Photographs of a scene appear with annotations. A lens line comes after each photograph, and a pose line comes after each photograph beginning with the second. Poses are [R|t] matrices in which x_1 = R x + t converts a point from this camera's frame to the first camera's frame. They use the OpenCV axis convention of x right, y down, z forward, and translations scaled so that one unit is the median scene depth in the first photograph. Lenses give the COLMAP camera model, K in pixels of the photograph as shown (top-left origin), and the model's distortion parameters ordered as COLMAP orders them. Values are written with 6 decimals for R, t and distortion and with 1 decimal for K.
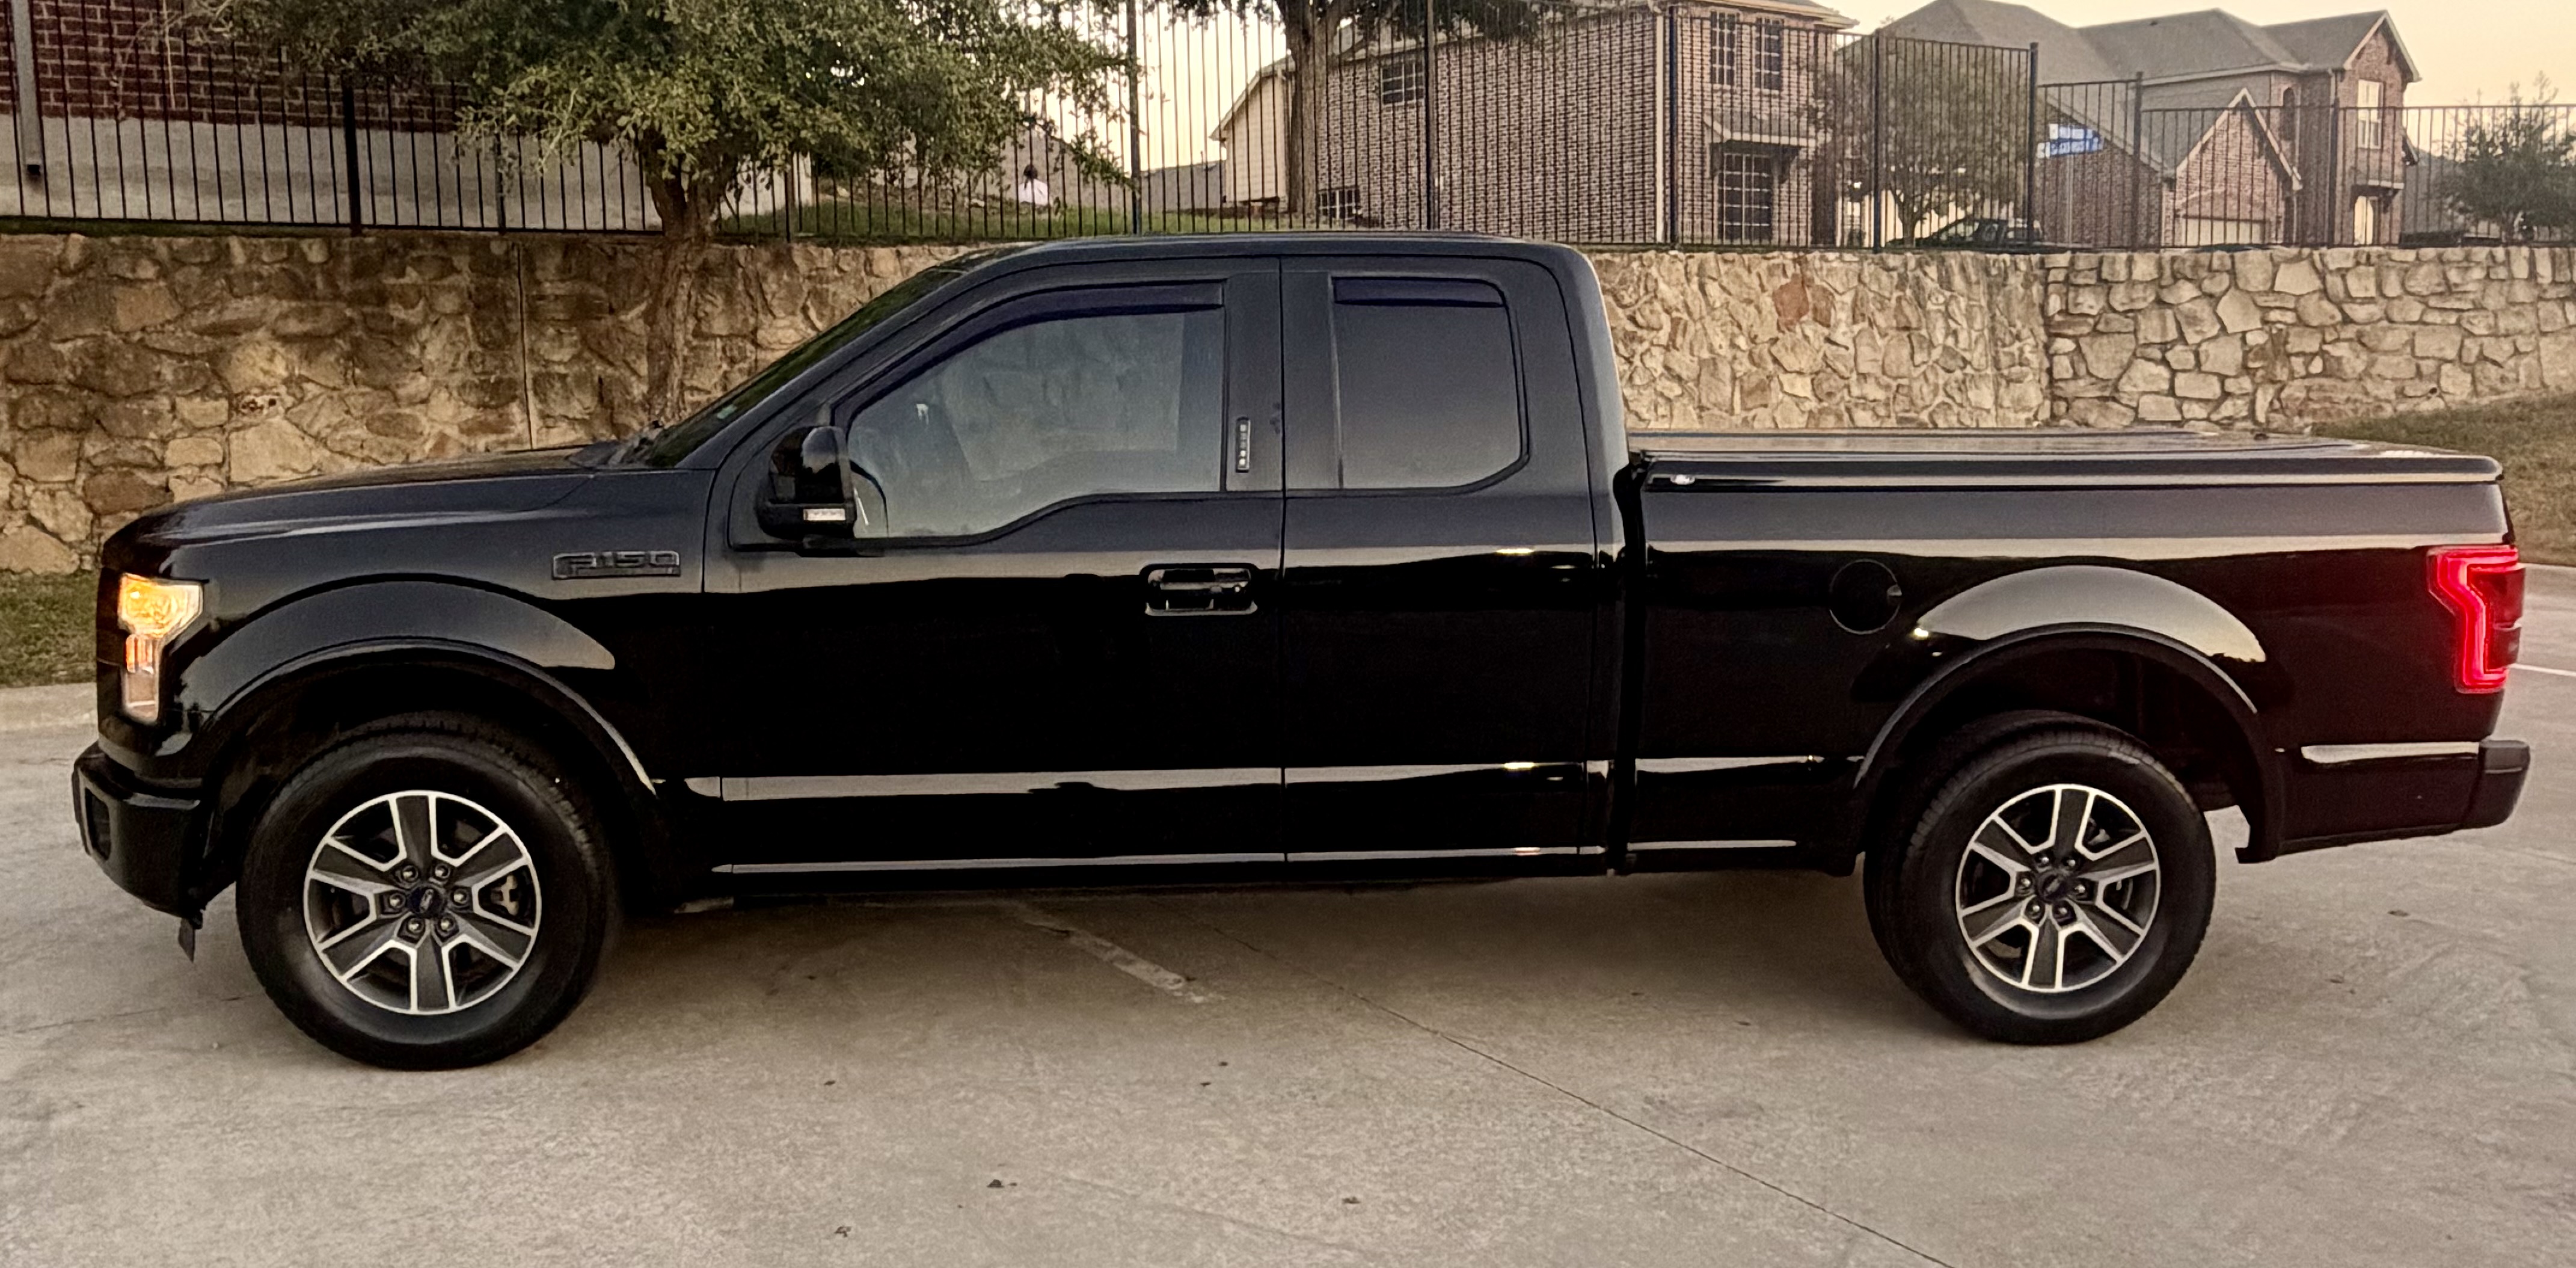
lens RADIAL K [[2146.0, 0, 1288.0], [0, 2146.0, 634.0], [0, 0, 1]] dist [0.000531, -0.012502]
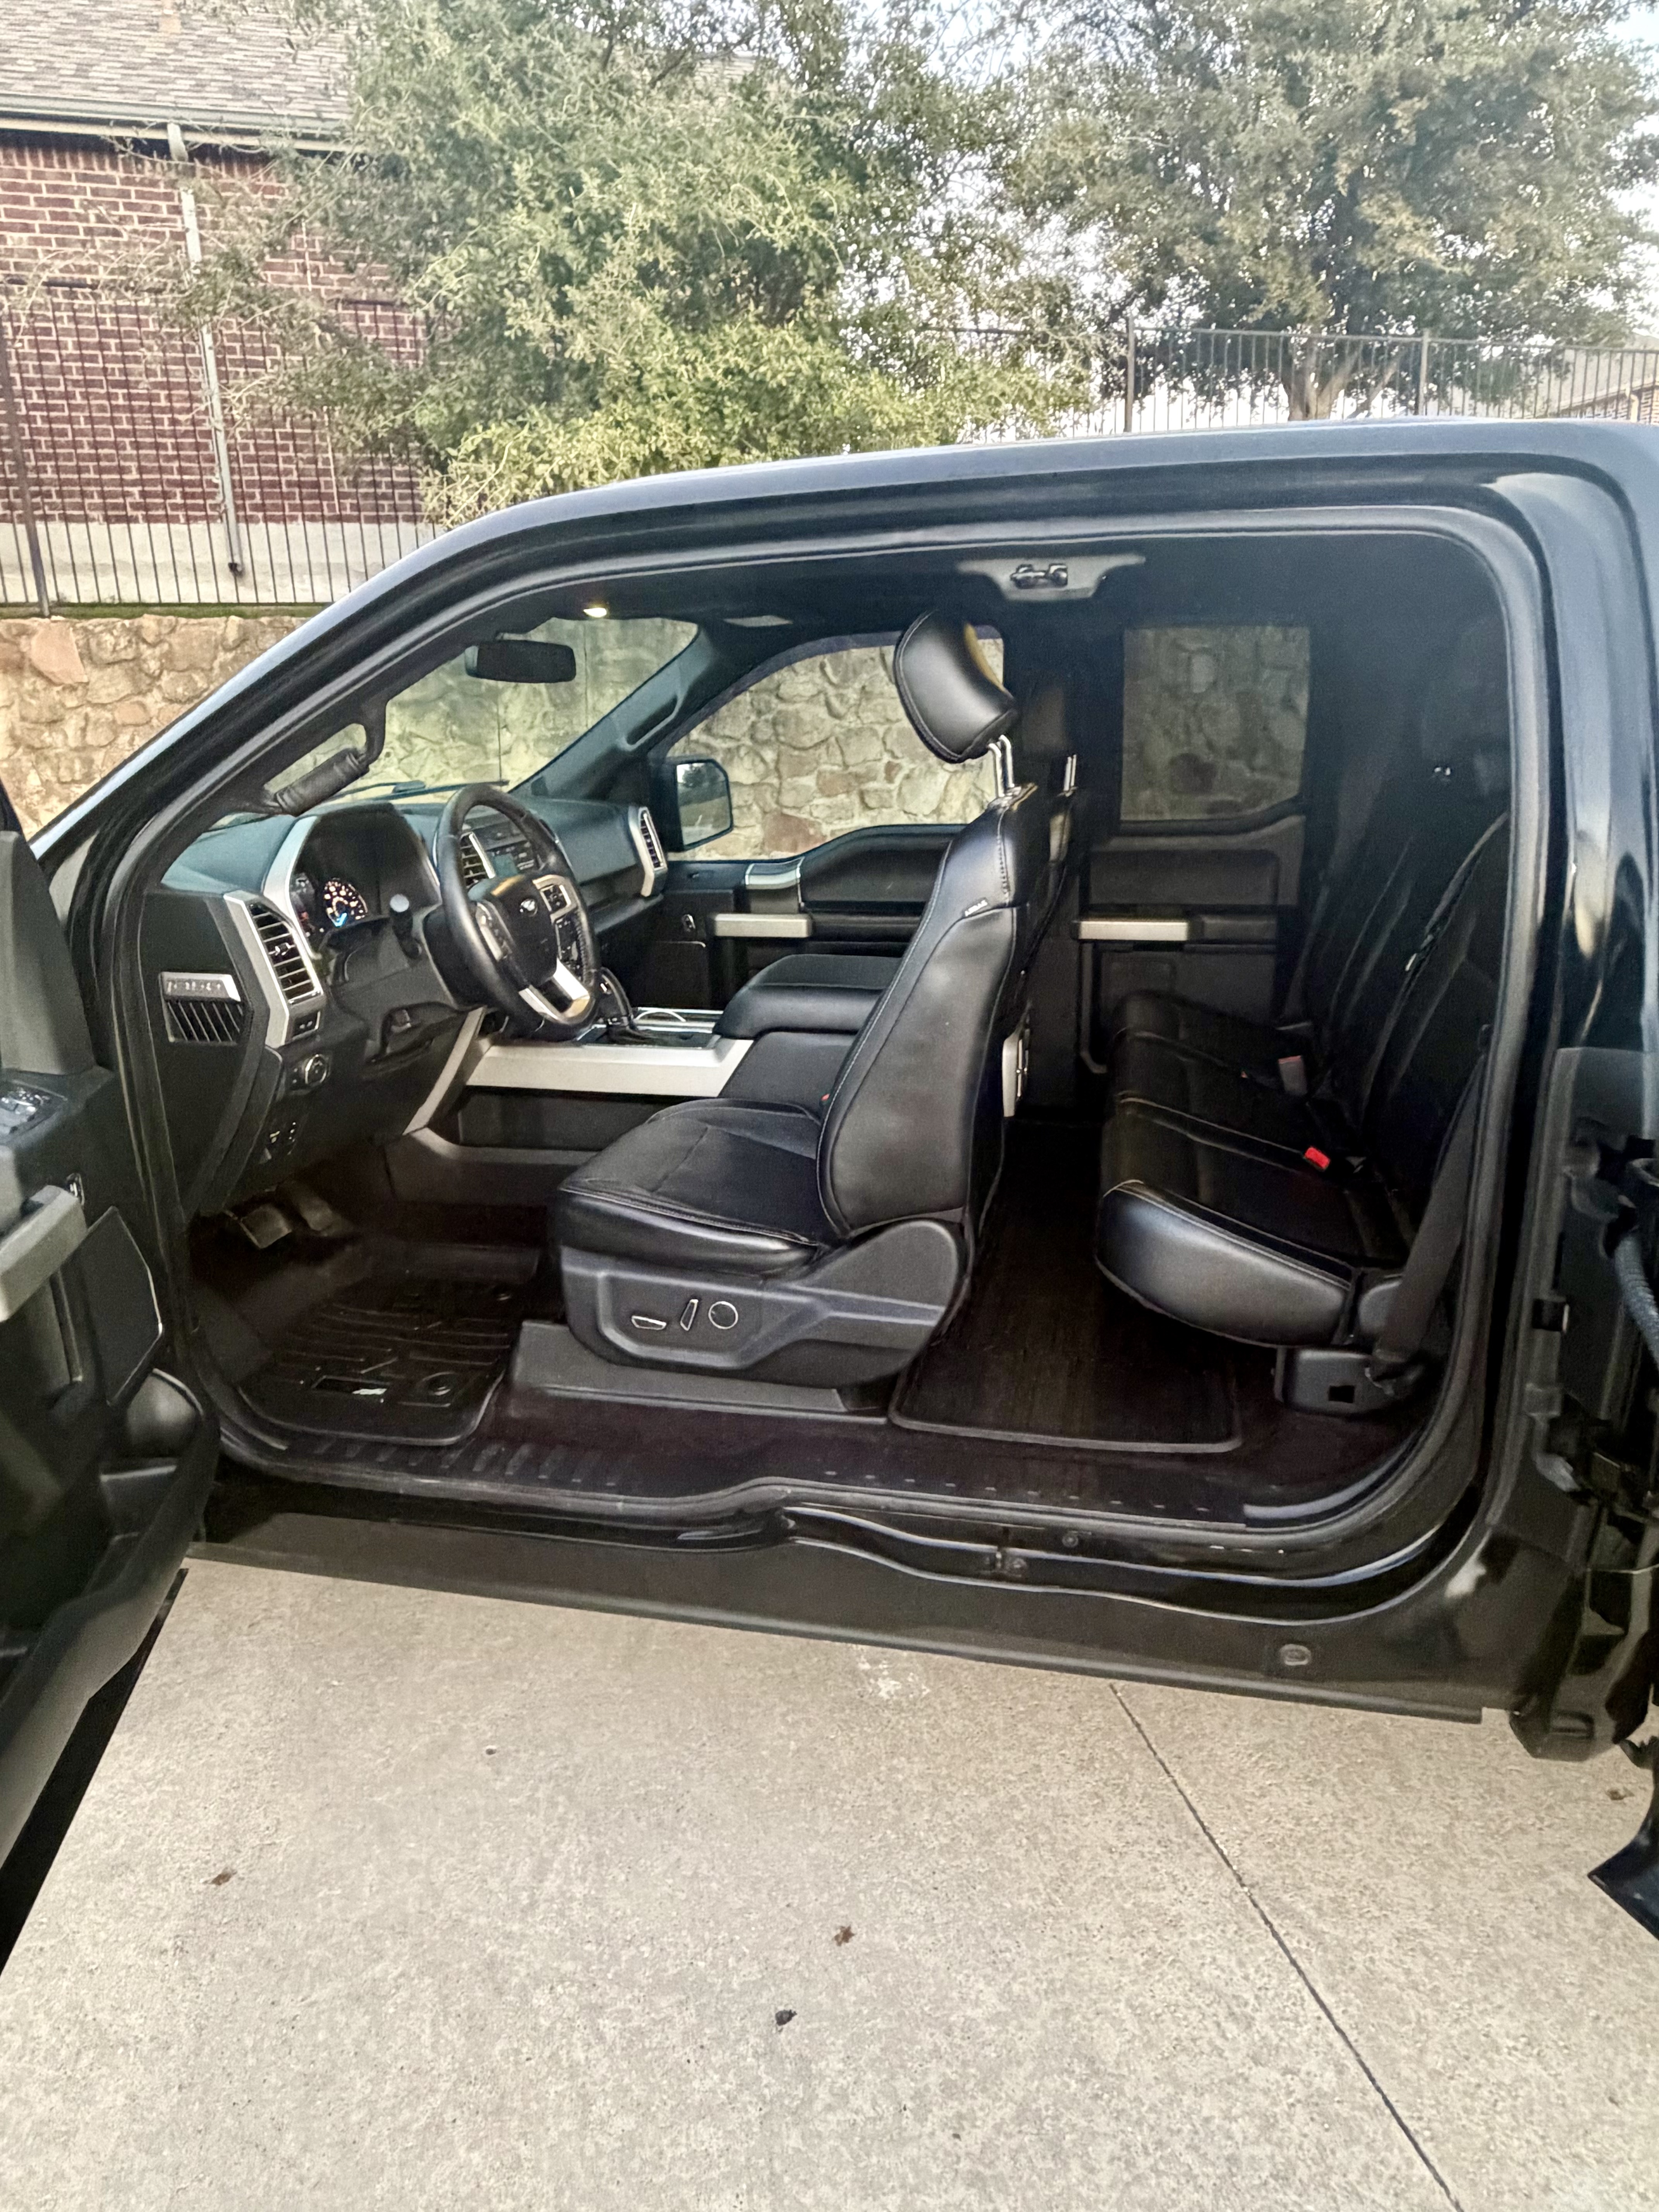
lens RADIAL K [[1368.2, 0, 829.5], [0, 1368.2, 1106.0], [0, 0, 1]] dist [0.000561, -0.001678]
pose [[0.949370, 0.072223, -0.305747, 0.028596], [-0.023921, 0.987009, 0.158873, -0.037358], [0.313249, -0.143516, 0.938764, 0.301069]]
